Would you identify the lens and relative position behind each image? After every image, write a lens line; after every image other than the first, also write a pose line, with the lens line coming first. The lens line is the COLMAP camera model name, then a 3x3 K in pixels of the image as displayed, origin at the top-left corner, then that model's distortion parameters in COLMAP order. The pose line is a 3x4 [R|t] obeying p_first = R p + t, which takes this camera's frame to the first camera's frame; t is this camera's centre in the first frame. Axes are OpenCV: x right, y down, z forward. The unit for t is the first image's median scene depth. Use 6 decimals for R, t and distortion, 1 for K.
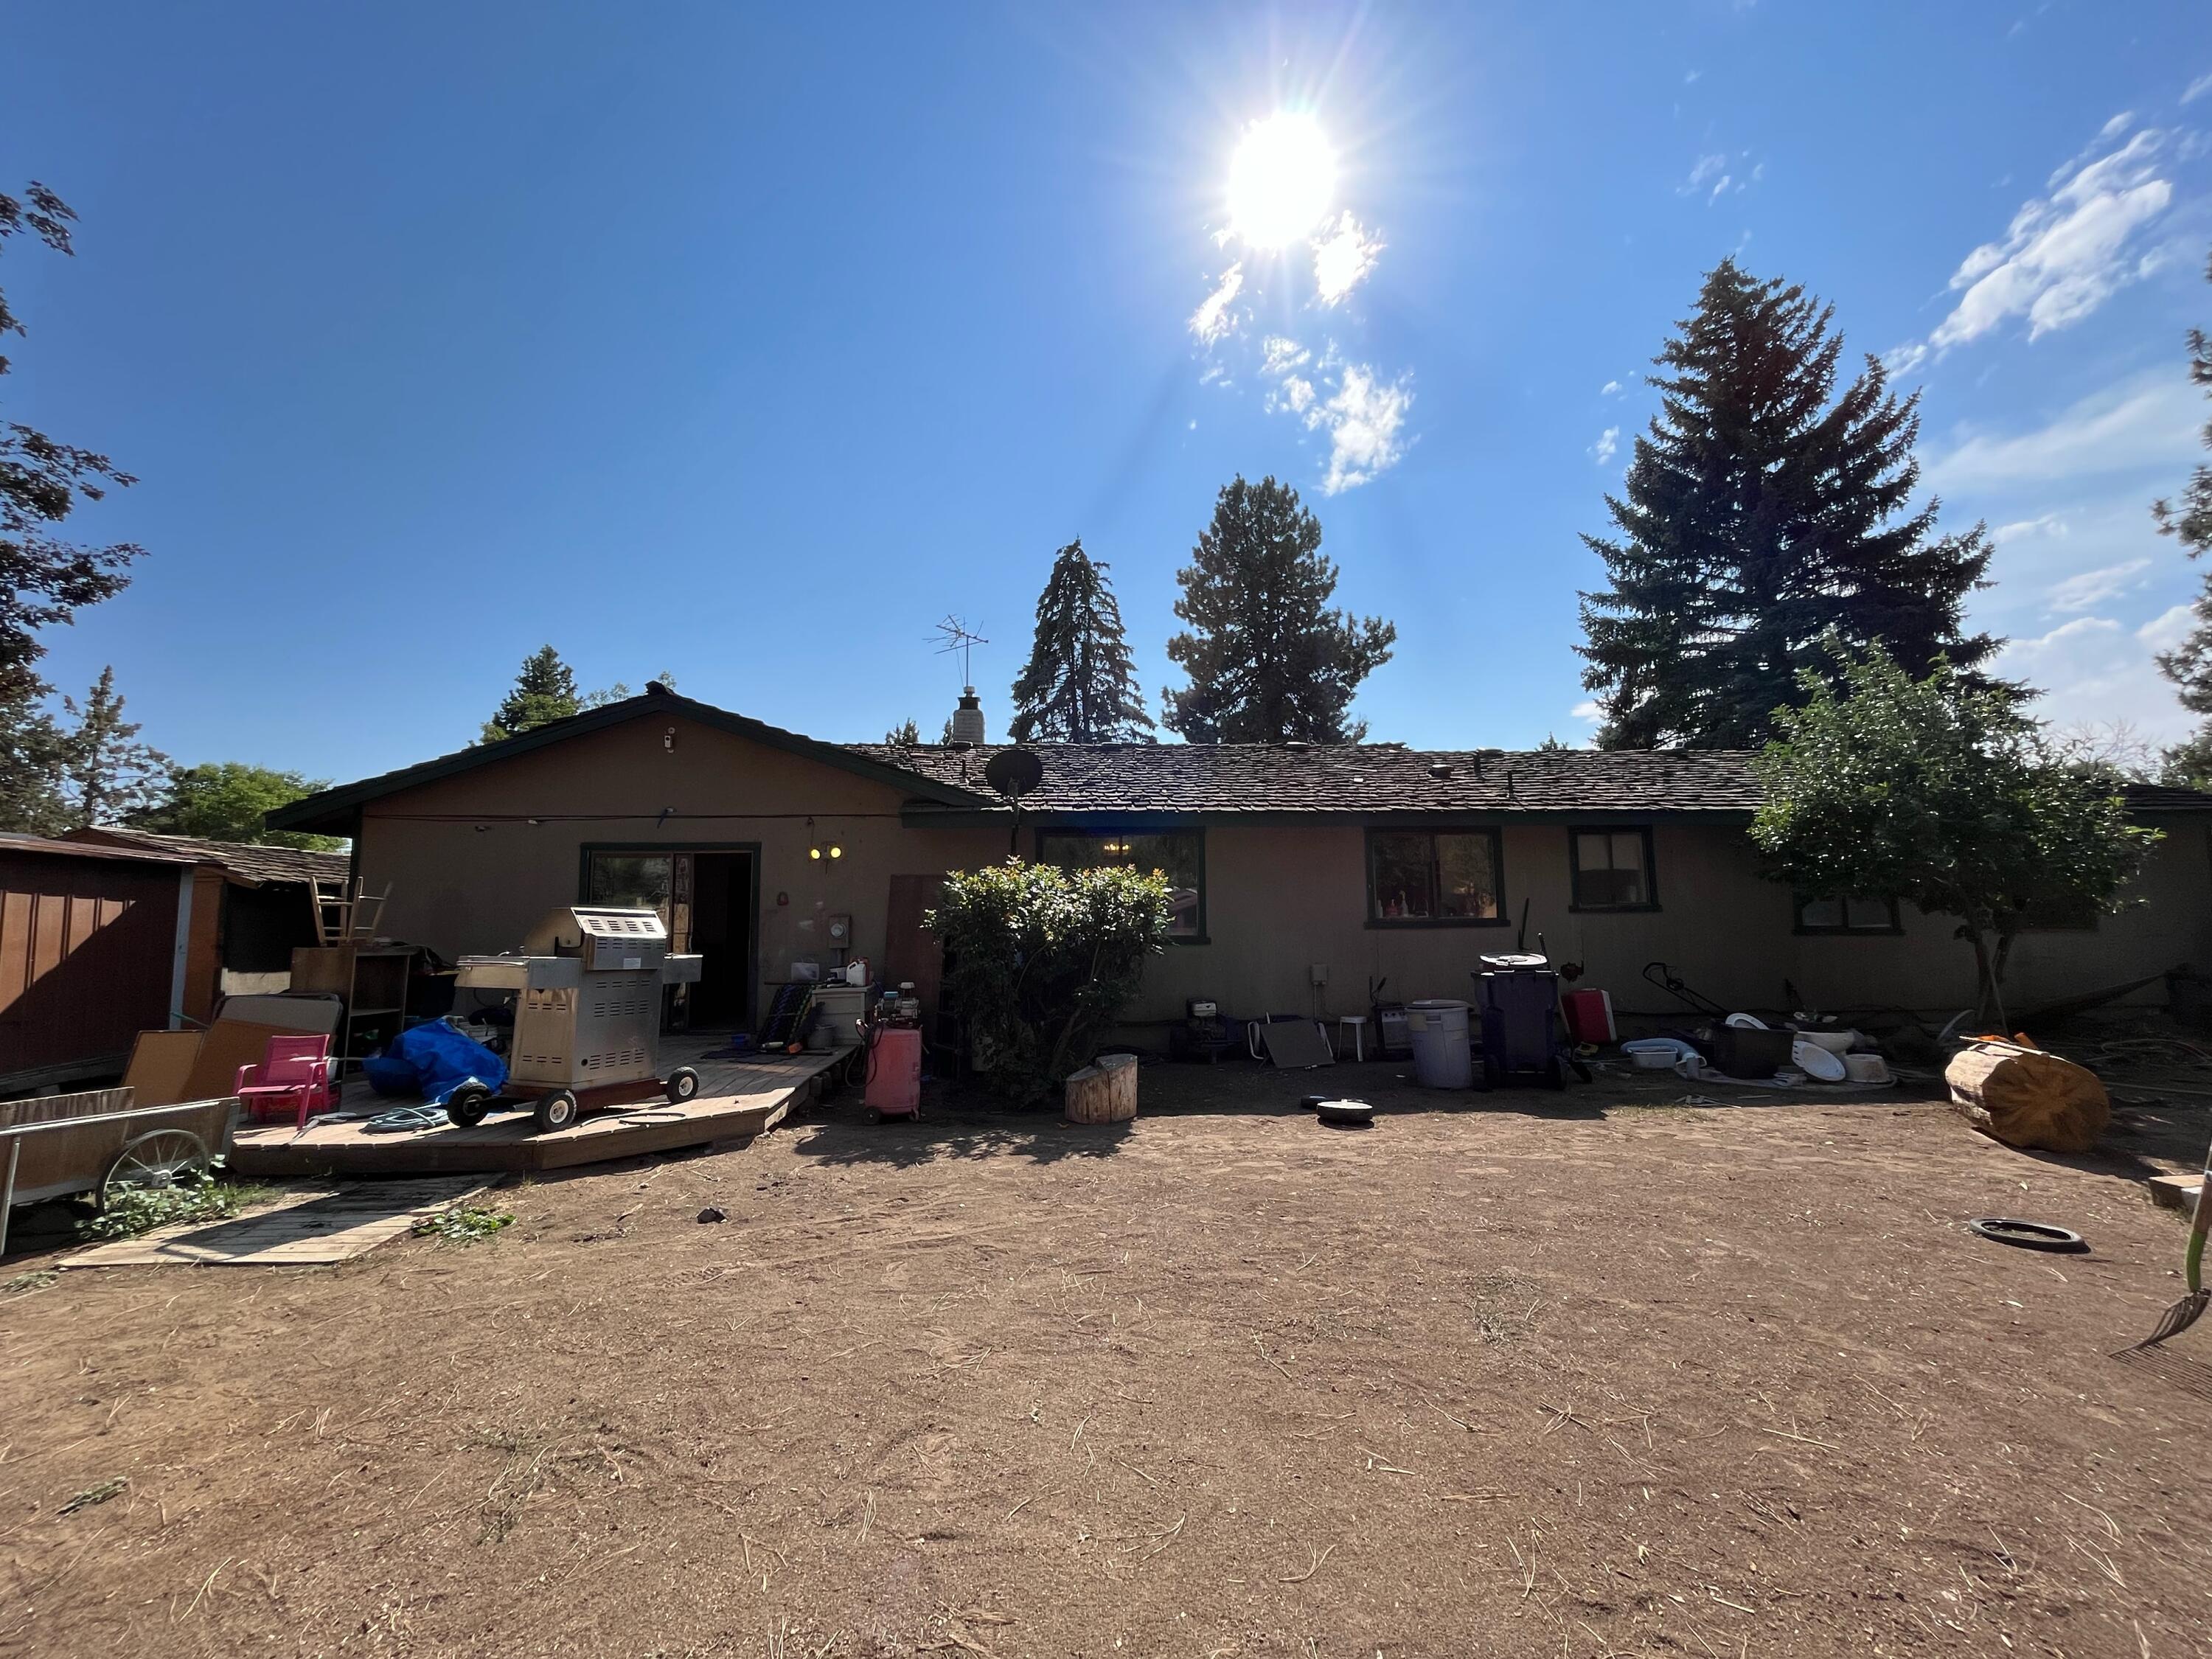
lens RADIAL K [[895.0, 0, 1116.8], [0, 895.0, 832.2], [0, 0, 1]] dist [-0.004193, 0.002007]
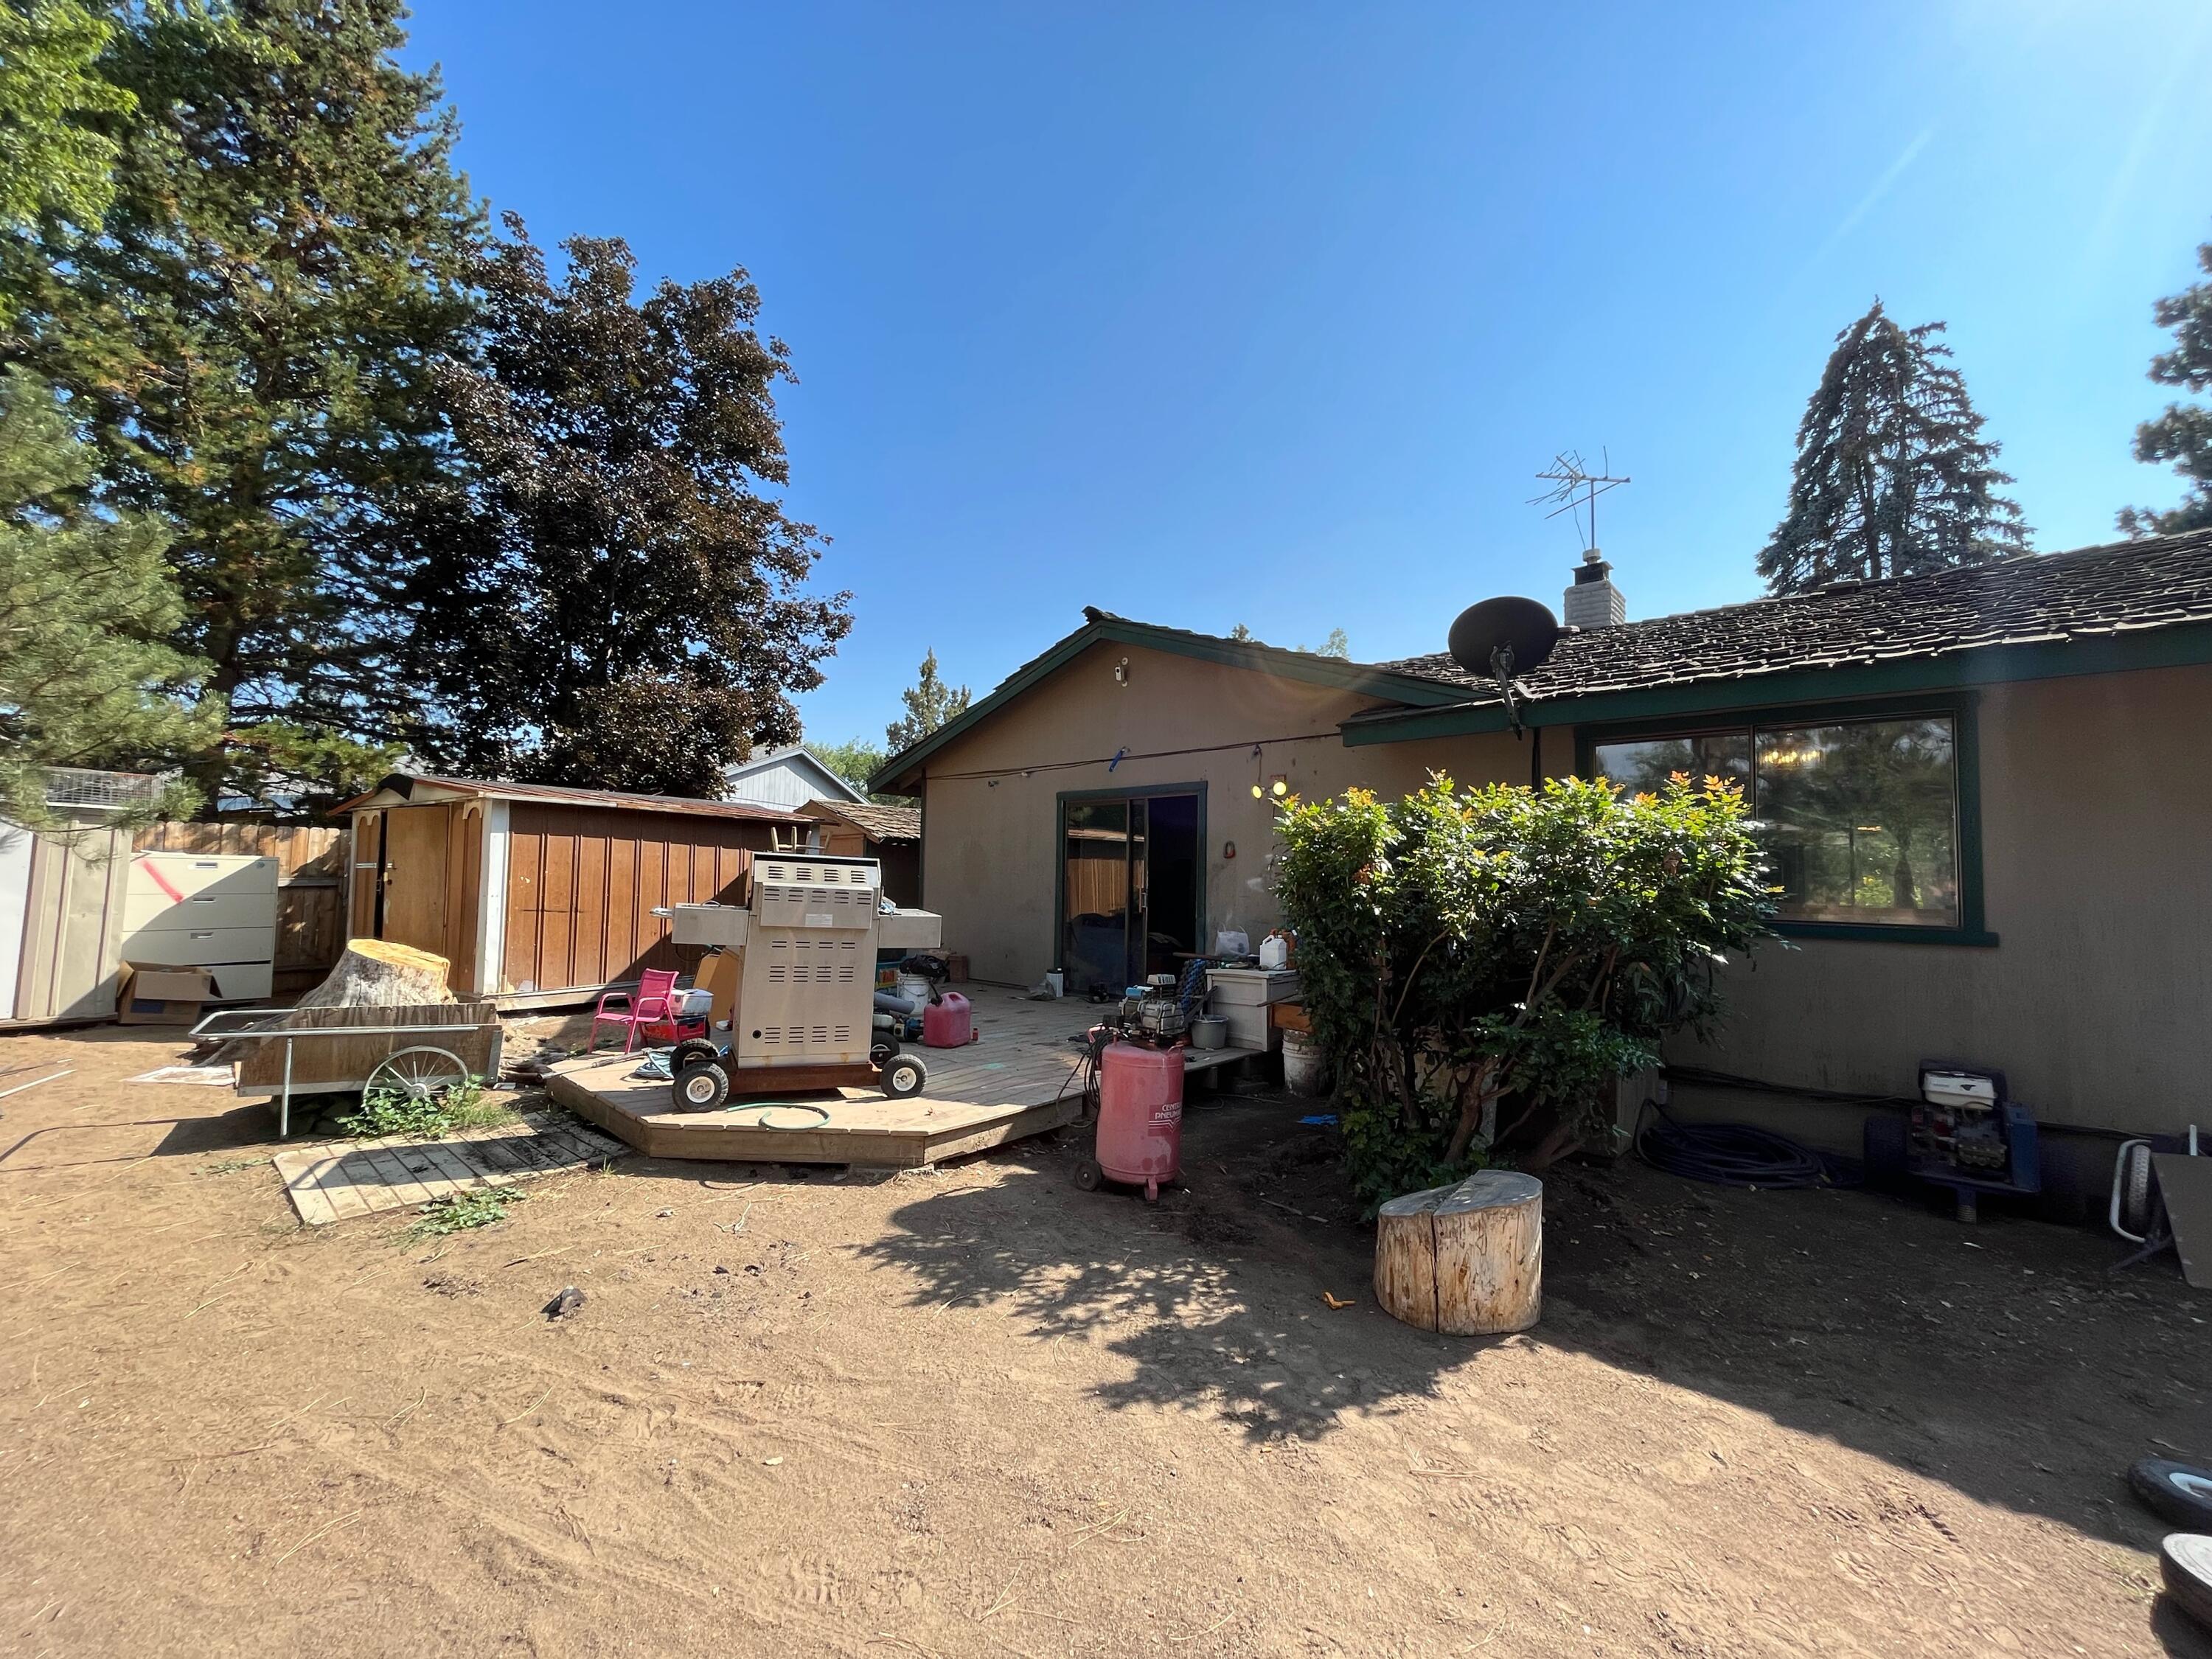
lens RADIAL K [[895.0, 0, 1094.9], [0, 895.0, 836.9], [0, 0, 1]] dist [-0.004193, 0.002007]
pose [[0.673681, -0.014871, -0.738873, 0.137393], [0.049779, 0.998440, 0.025292, 0.036697], [0.737344, -0.053819, 0.673370, 0.376979]]
